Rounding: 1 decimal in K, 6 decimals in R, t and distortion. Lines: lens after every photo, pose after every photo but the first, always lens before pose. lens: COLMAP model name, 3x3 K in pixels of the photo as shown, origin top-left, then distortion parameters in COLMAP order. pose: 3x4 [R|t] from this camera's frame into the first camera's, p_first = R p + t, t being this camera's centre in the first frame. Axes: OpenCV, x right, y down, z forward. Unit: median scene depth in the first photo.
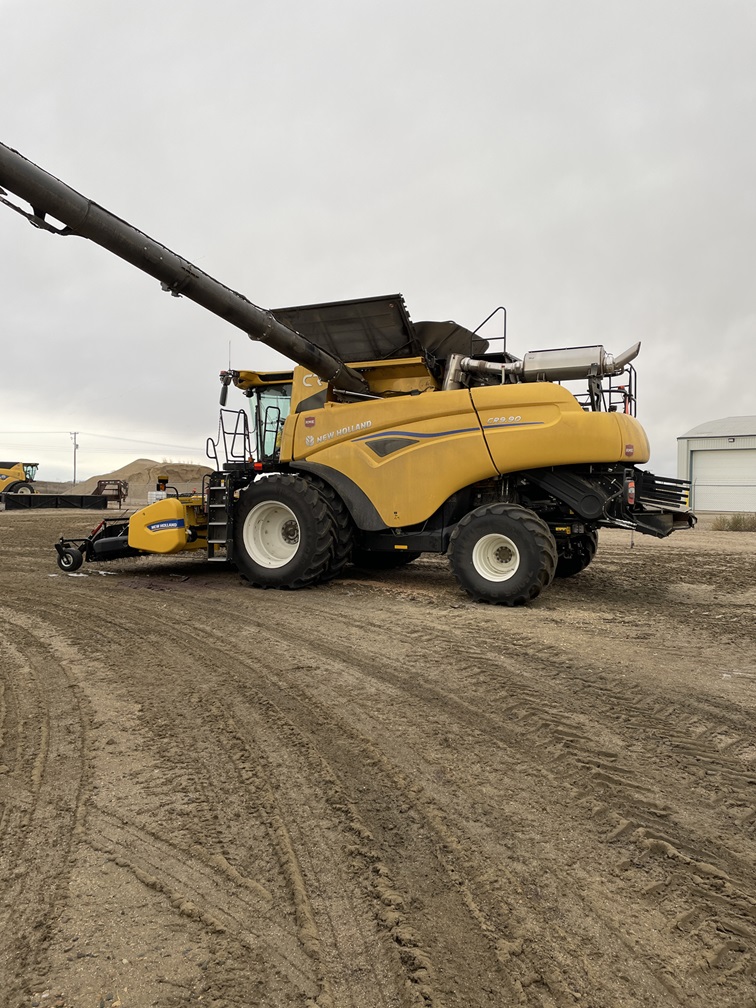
lens RADIAL K [[761.2, 0, 374.5], [0, 761.2, 498.2], [0, 0, 1]] dist [0.093136, -0.135963]
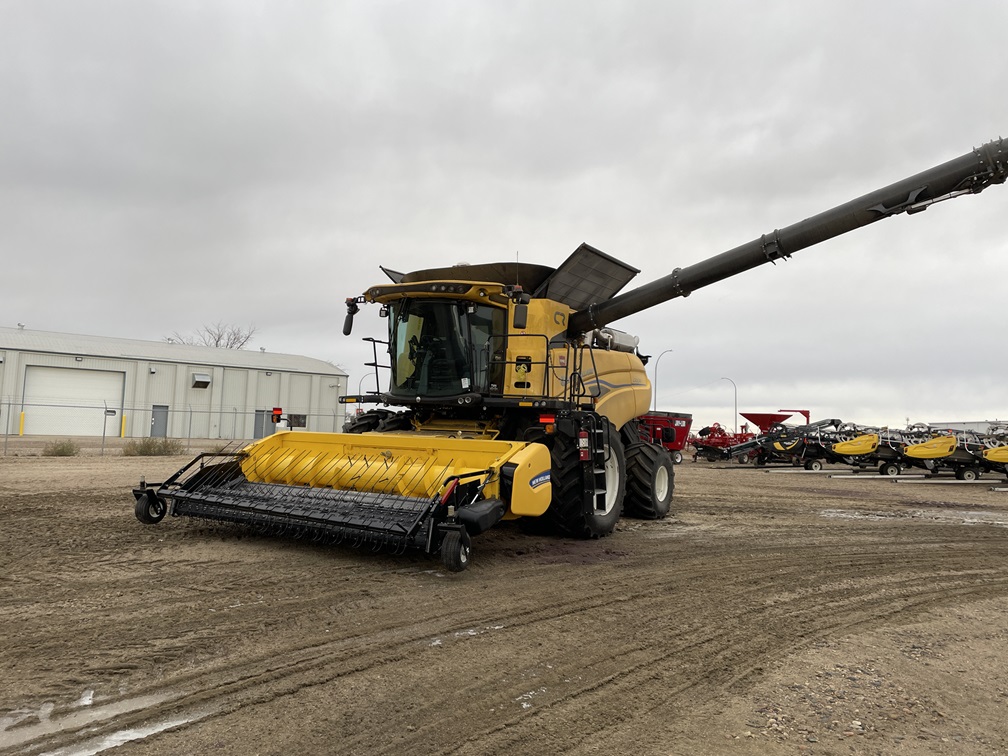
lens RADIAL K [[761.2, 0, 496.4], [0, 761.2, 378.5], [0, 0, 1]] dist [0.093136, -0.135963]
pose [[0.112671, 0.059947, 0.991822, -1.100277], [-0.022400, 0.998078, -0.057781, -0.020716], [-0.993380, -0.015707, 0.113797, 1.014652]]
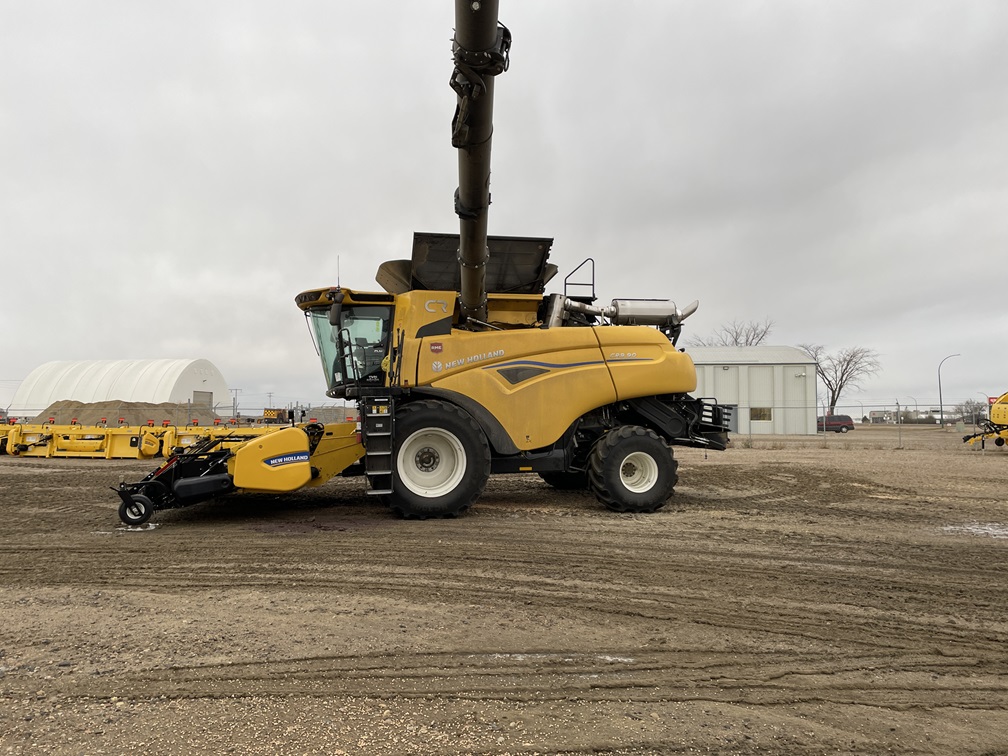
lens RADIAL K [[761.2, 0, 496.4], [0, 761.2, 378.5], [0, 0, 1]] dist [0.093136, -0.135963]
pose [[0.785208, 0.020814, 0.618882, -0.665125], [0.013066, 0.998656, -0.050163, -0.009164], [-0.619094, 0.047475, 0.783880, 0.181428]]
